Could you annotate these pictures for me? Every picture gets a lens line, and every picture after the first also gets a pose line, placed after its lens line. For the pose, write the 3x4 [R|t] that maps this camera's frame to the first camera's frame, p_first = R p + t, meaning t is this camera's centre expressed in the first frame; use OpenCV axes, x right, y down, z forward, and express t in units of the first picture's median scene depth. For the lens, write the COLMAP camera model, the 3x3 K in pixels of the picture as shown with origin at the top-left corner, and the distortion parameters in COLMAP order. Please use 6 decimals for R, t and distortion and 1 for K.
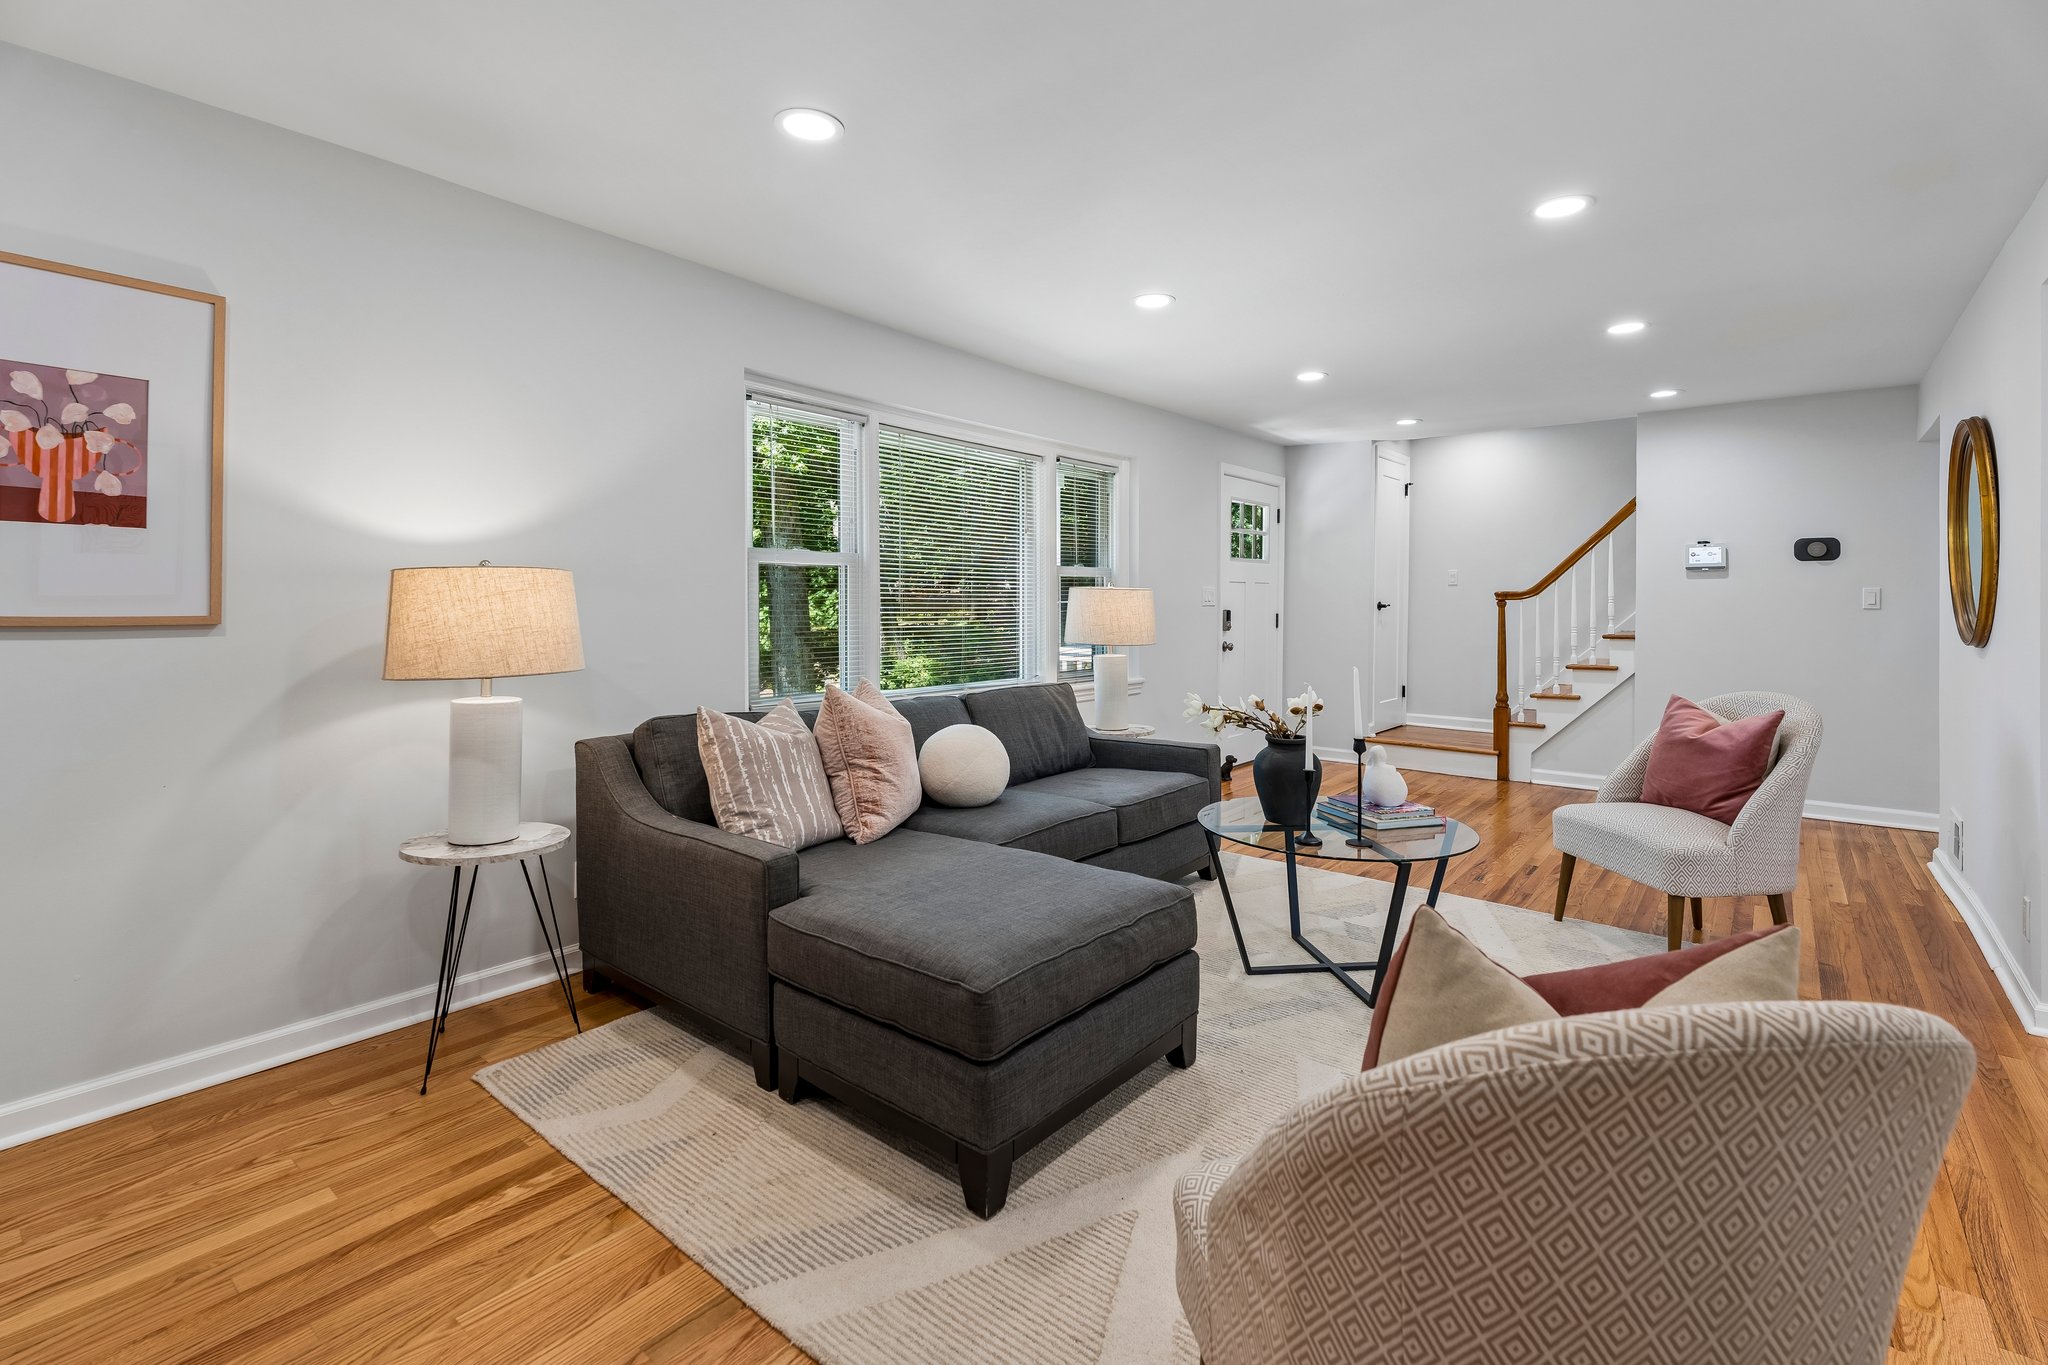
lens RADIAL K [[918.9, 0, 1001.5], [0, 918.9, 600.1], [0, 0, 1]] dist [0.000839, -0.000402]
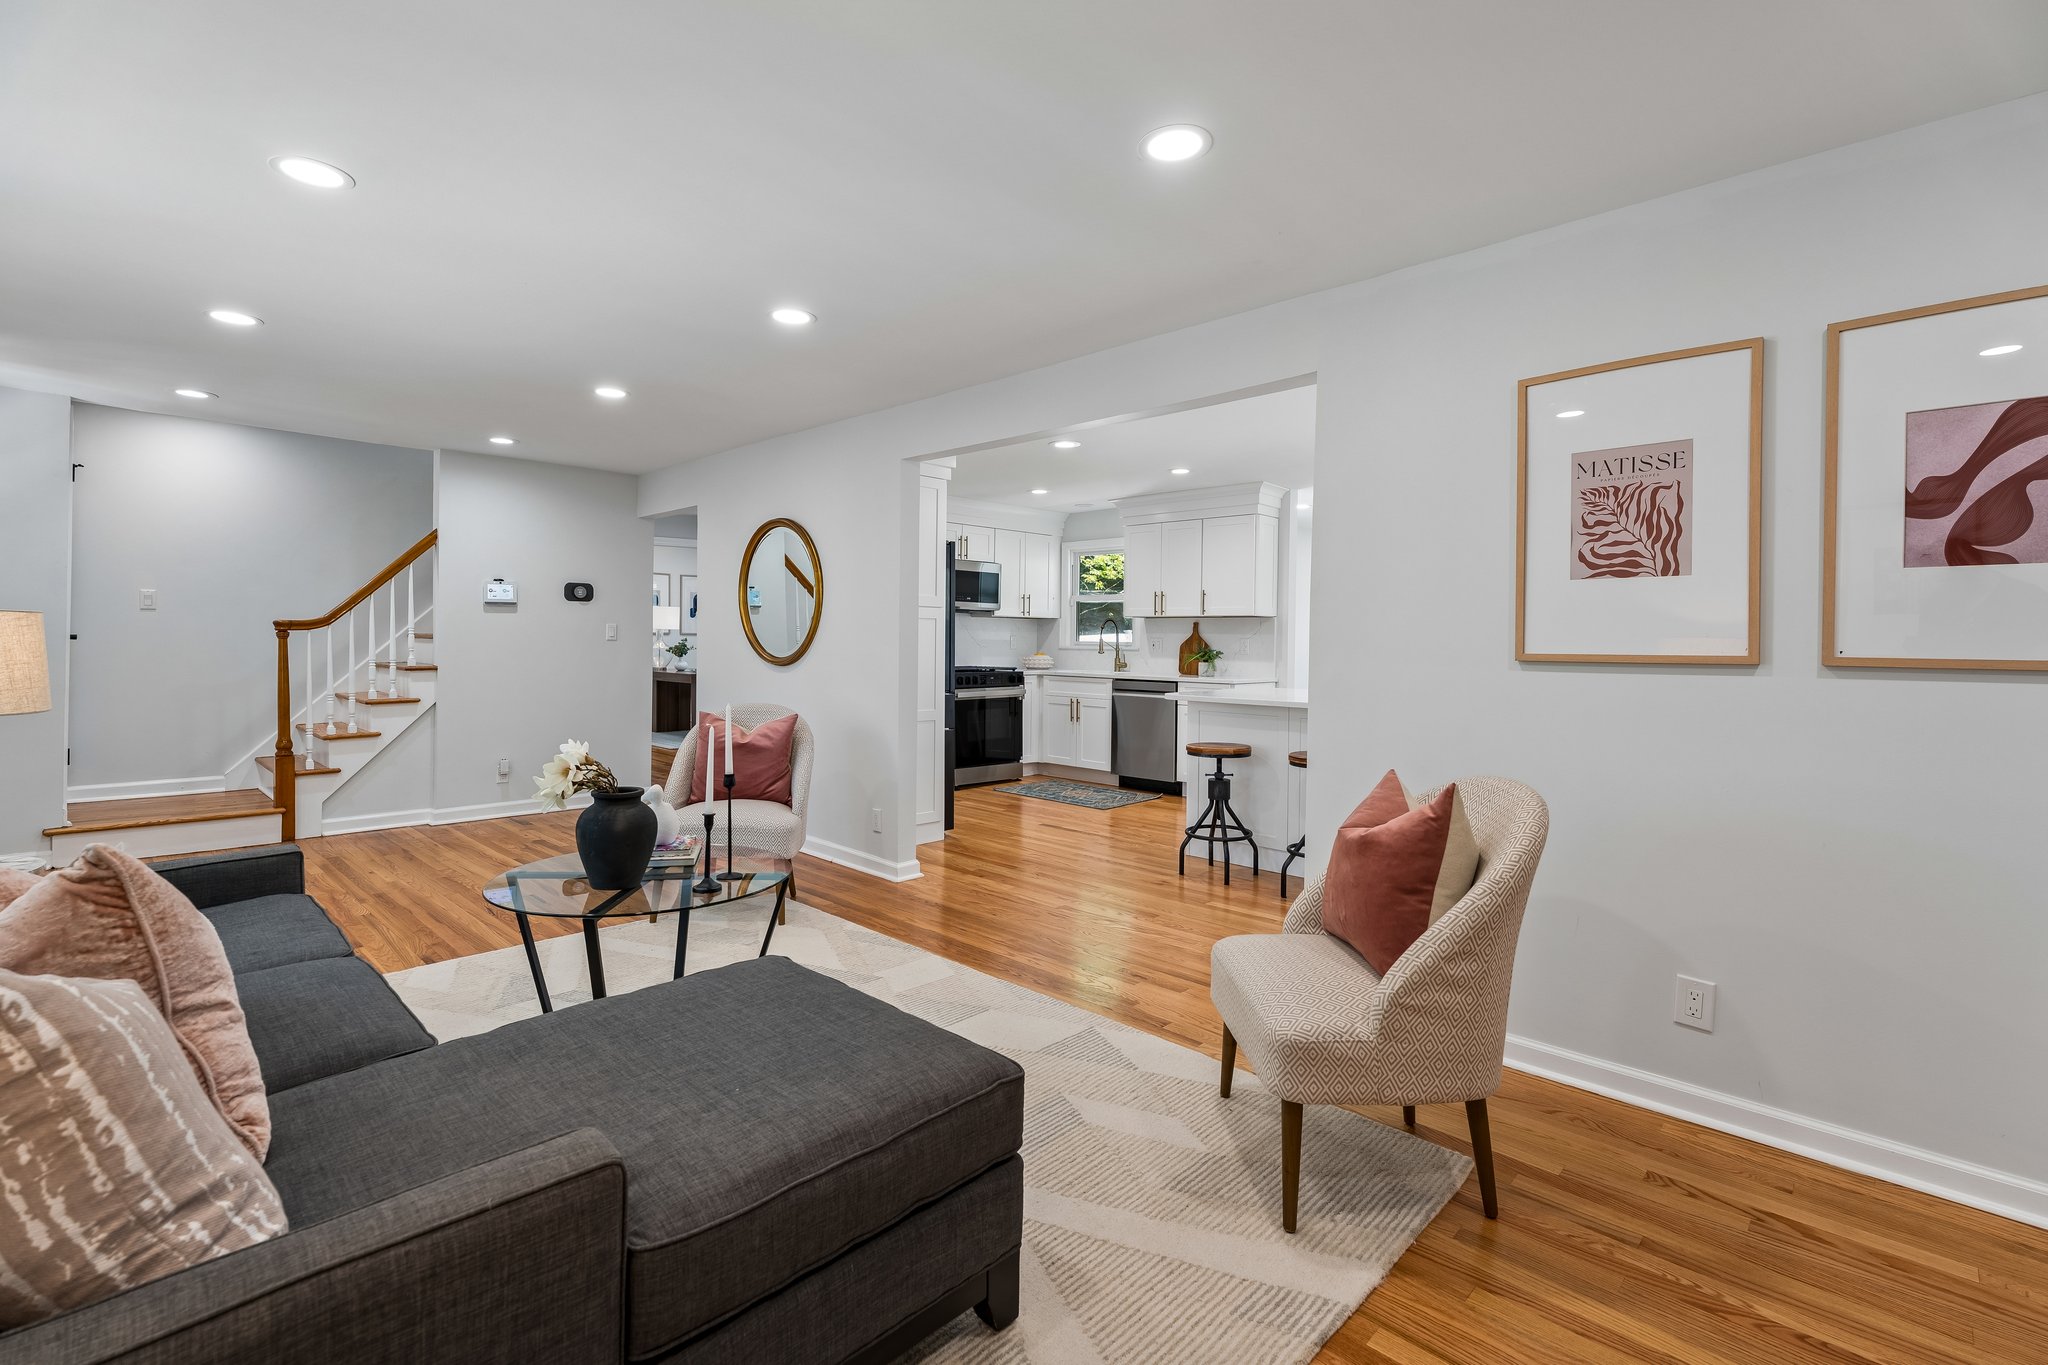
lens RADIAL K [[918.9, 0, 1027.3], [0, 918.9, 640.9], [0, 0, 1]] dist [0.000839, -0.000402]
pose [[0.061187, -0.005274, 0.998112, -0.282439], [-0.009954, 0.999933, 0.005894, -0.002169], [-0.998077, -0.010296, 0.061130, 0.281307]]
